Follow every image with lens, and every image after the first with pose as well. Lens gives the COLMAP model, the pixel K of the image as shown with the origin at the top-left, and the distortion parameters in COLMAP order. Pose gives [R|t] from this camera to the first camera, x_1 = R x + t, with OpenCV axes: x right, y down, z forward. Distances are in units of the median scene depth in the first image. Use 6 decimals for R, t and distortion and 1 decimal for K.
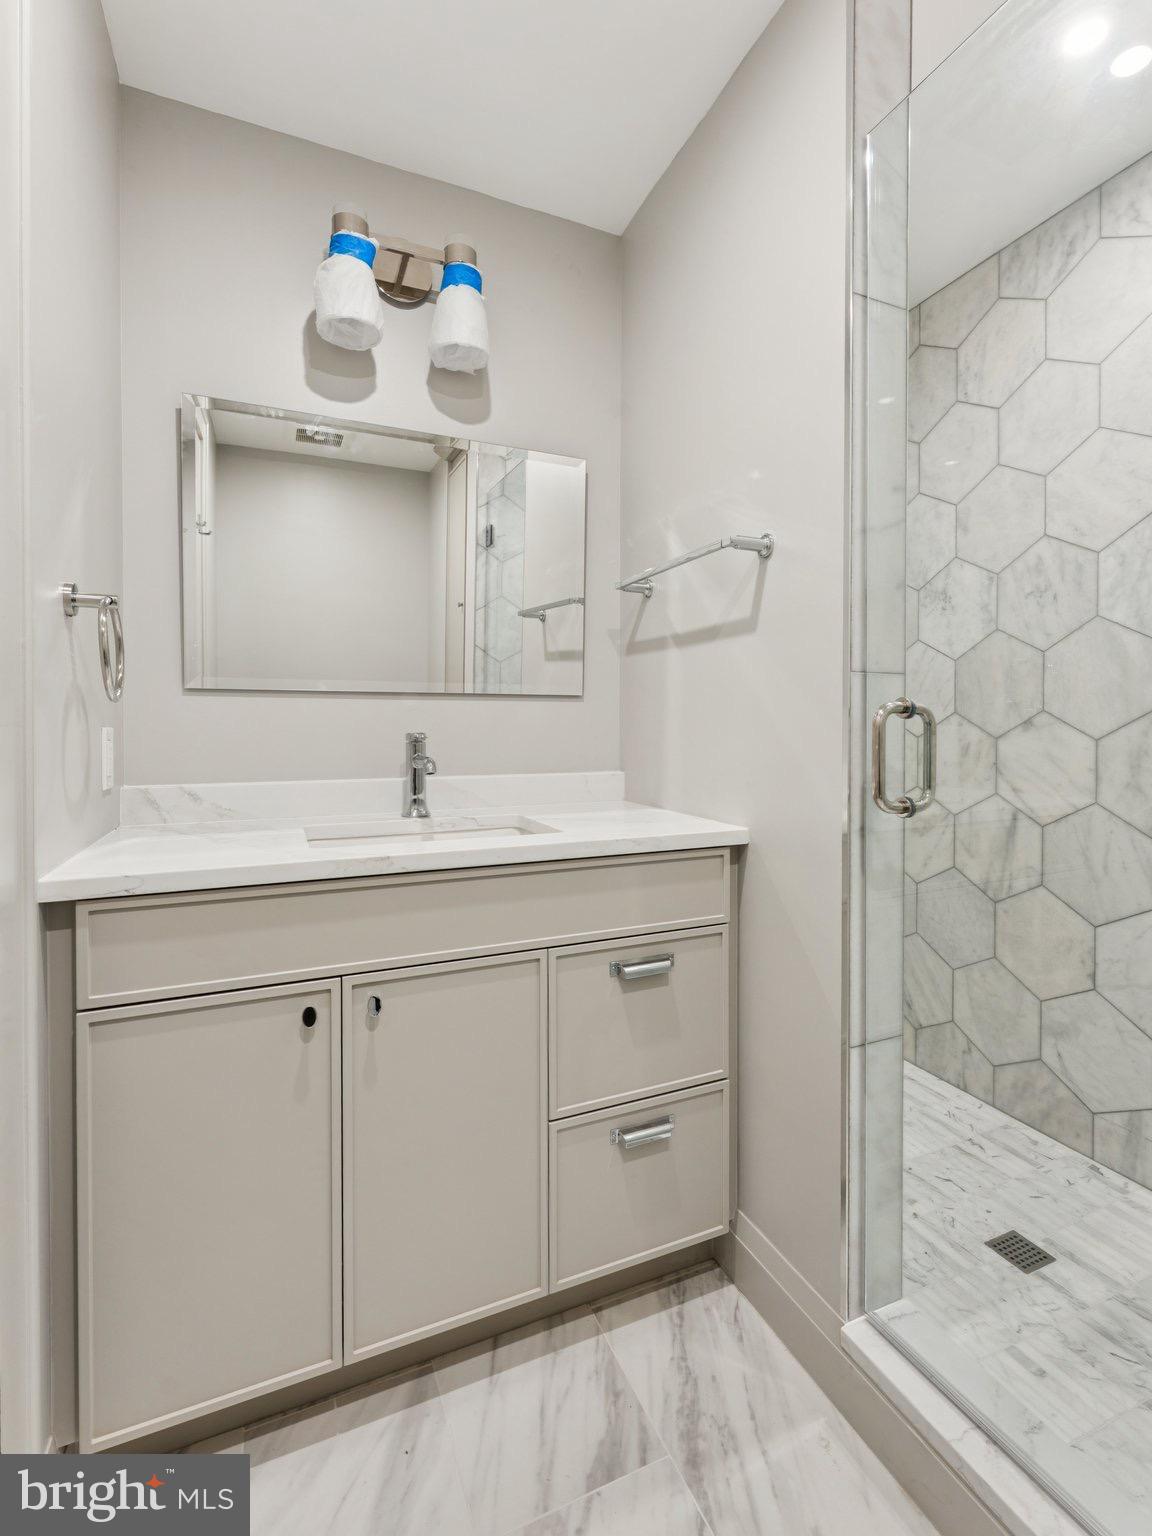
lens RADIAL K [[714.3, 0, 590.8], [0, 714.3, 738.8], [0, 0, 1]] dist [0.000544, -0.001037]
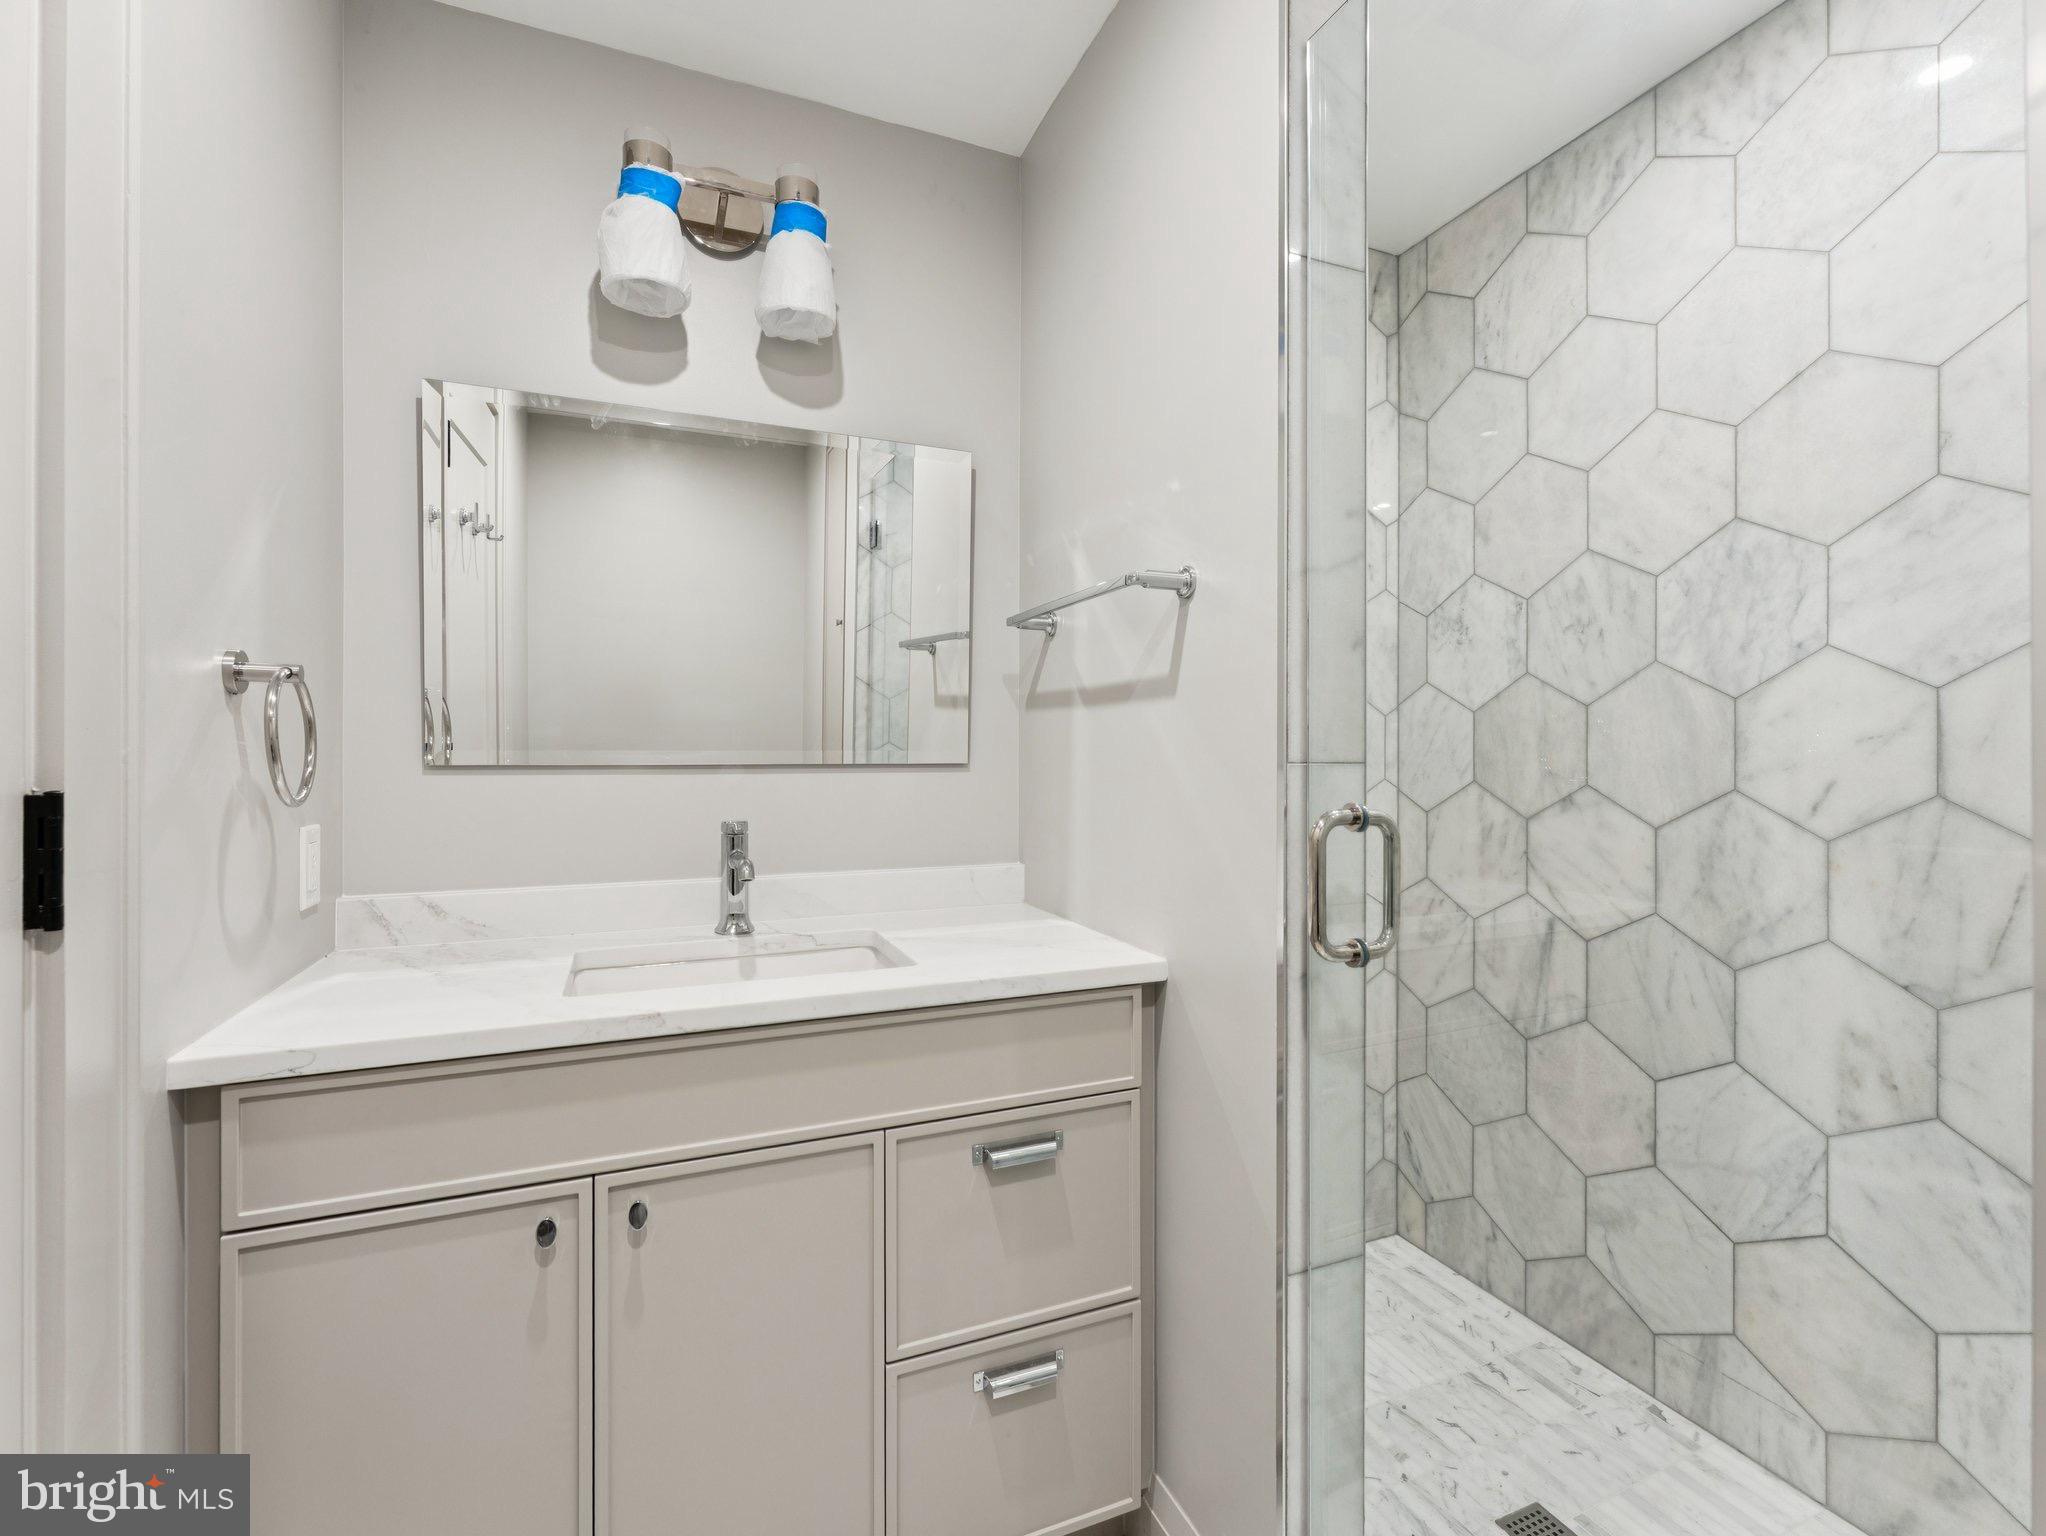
lens RADIAL K [[926.6, 0, 1036.9], [0, 926.6, 756.3], [0, 0, 1]] dist [-0.002434, 0.000054]
pose [[0.999818, 0.001721, -0.019021, 0.091506], [-0.001932, 0.999937, -0.011097, -0.066351], [0.019001, 0.011132, 0.999758, 0.029561]]
